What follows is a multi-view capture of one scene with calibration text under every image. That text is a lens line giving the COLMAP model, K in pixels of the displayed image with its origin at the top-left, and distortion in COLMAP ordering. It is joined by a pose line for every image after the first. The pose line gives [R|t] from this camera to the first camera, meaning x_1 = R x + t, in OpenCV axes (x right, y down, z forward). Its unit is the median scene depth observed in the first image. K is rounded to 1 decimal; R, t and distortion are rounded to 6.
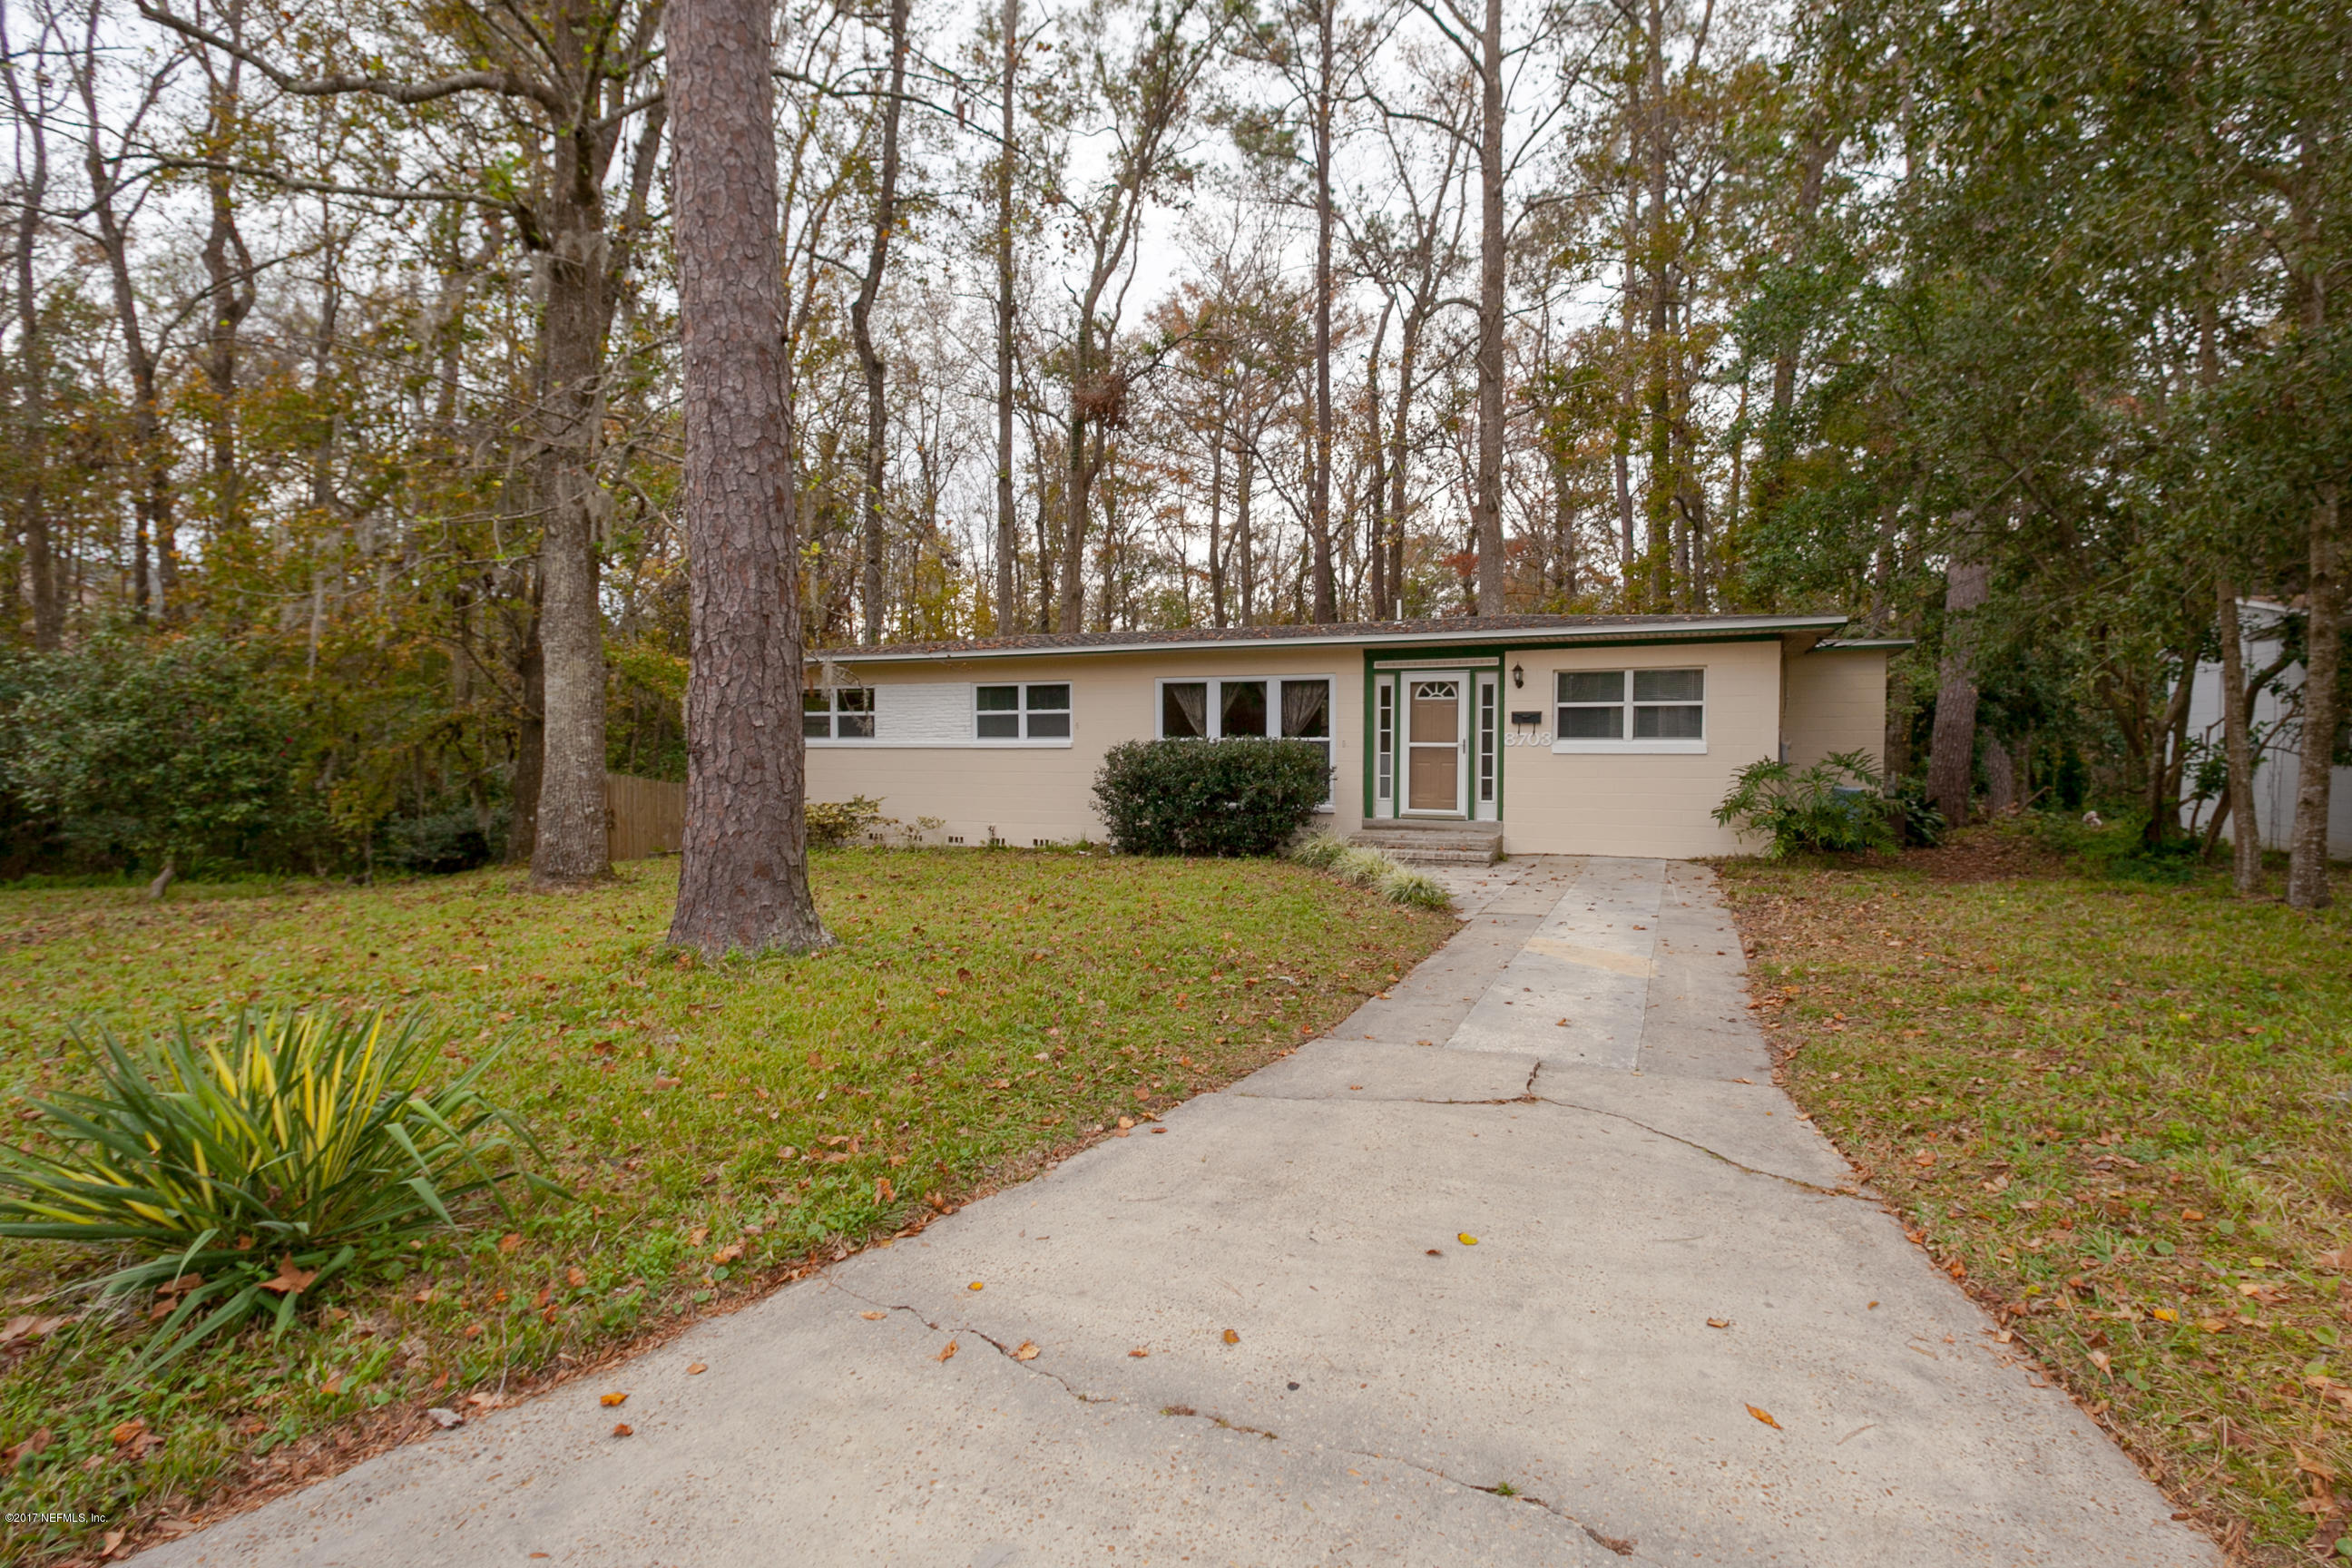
lens RADIAL K [[1412.4, 0, 1178.6], [0, 1412.4, 779.2], [0, 0, 1]] dist [-0.005619, -0.004484]
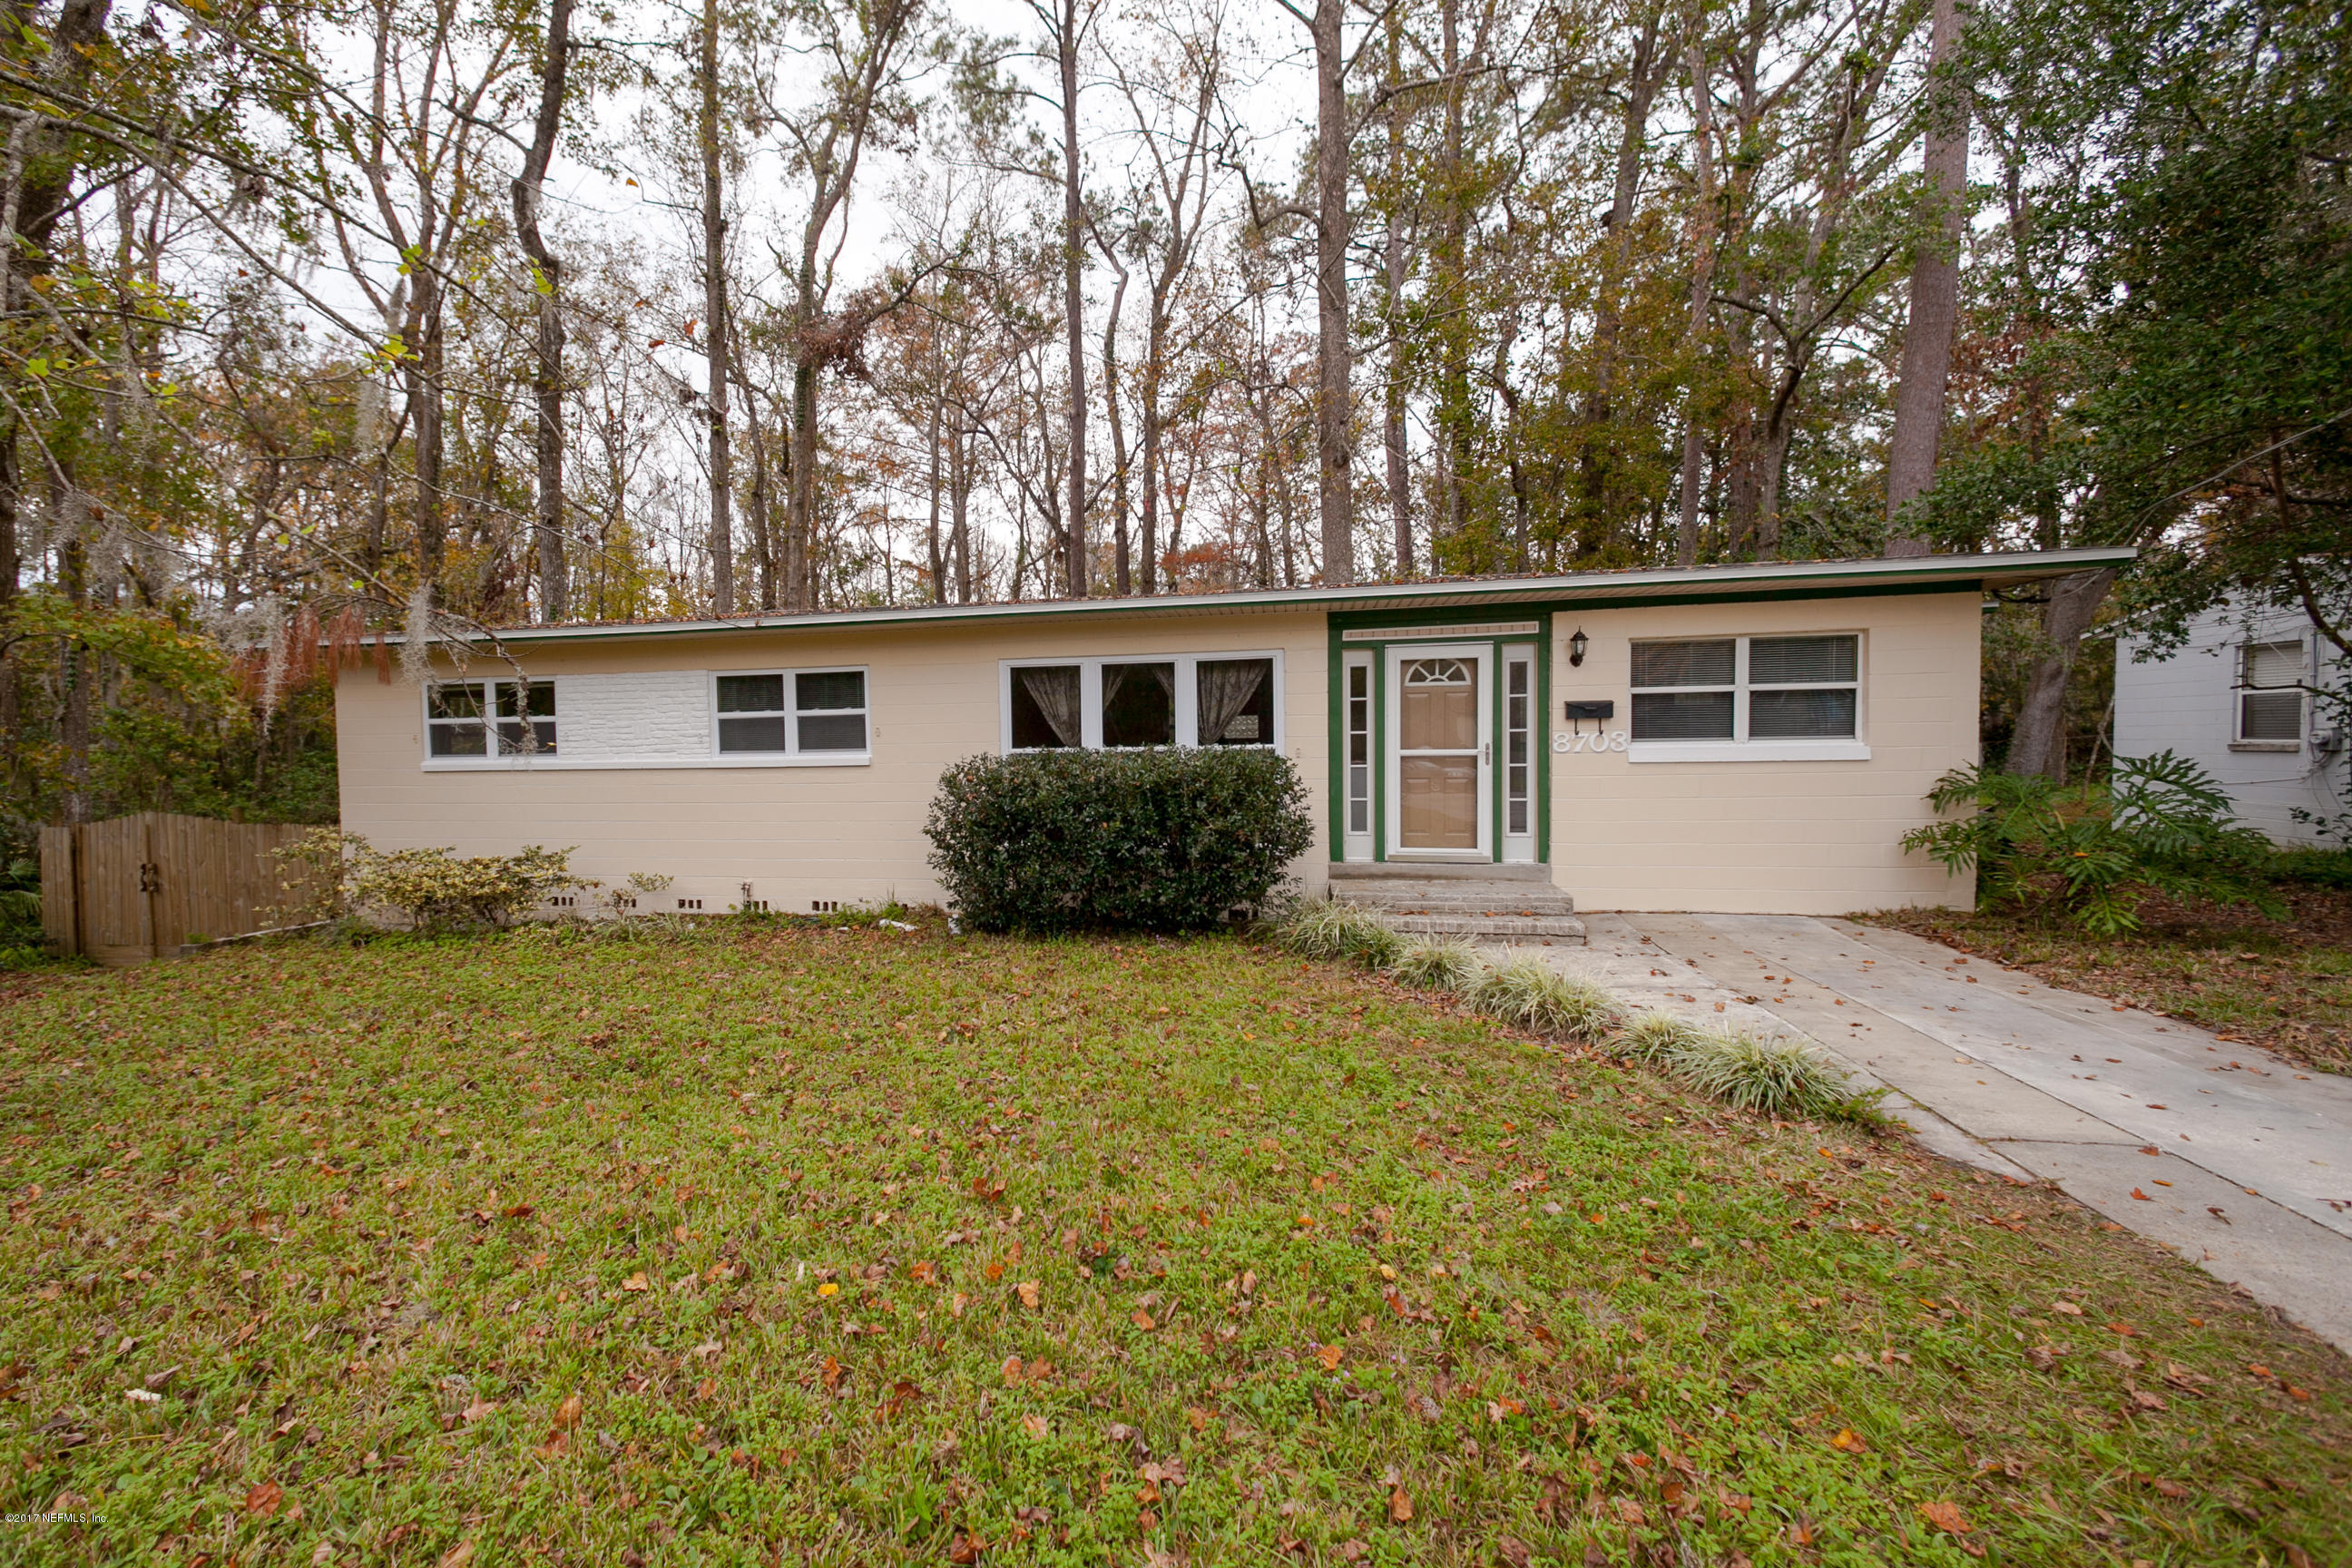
lens RADIAL K [[1412.4, 0, 1171.4], [0, 1412.4, 784.5], [0, 0, 1]] dist [-0.005619, -0.004484]
pose [[0.980407, -0.024373, 0.195467, -0.069779], [0.023418, 0.999700, 0.007194, -0.015261], [-0.195584, -0.002476, 0.980684, 0.327968]]
